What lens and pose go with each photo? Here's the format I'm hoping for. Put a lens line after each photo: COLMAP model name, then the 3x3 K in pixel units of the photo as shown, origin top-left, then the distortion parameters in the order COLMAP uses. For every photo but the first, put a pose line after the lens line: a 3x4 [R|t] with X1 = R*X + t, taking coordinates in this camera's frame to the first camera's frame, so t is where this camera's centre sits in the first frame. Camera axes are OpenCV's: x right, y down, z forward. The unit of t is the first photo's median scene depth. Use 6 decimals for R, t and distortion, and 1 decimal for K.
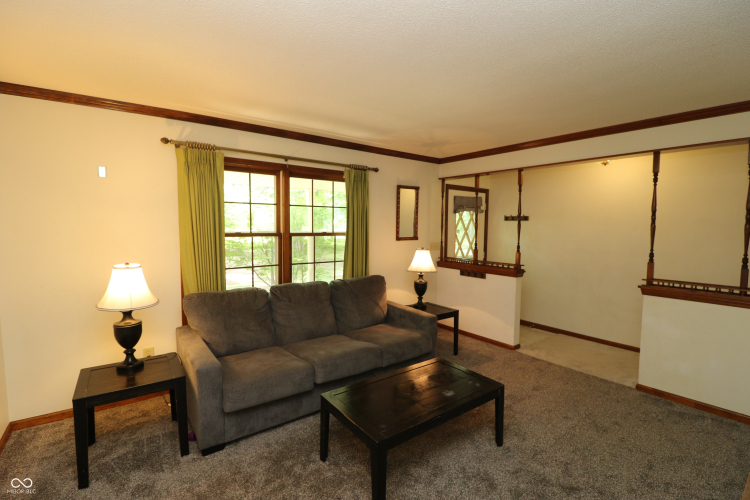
lens RADIAL K [[345.6, 0, 382.7], [0, 345.6, 245.6], [0, 0, 1]] dist [-0.002024, -0.011347]
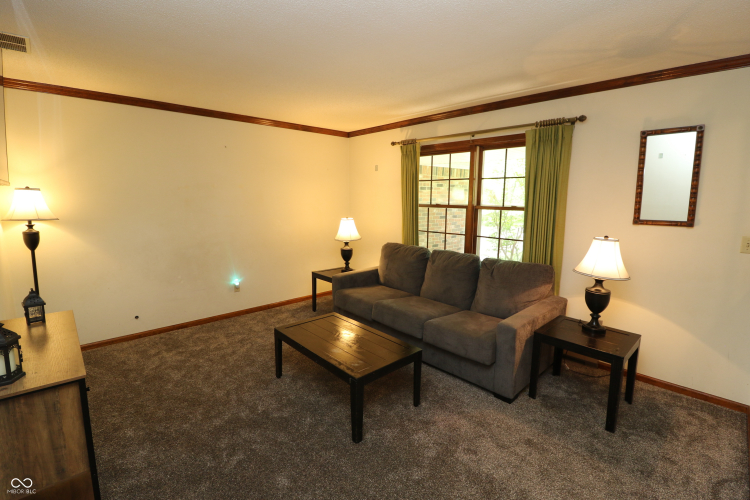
lens RADIAL K [[345.6, 0, 381.5], [0, 345.6, 250.7], [0, 0, 1]] dist [-0.002024, -0.011347]
pose [[0.106337, 0.148810, -0.983132, 0.703346], [-0.061949, 0.987808, 0.142817, -0.032177], [0.992399, 0.045717, 0.114259, 0.567352]]
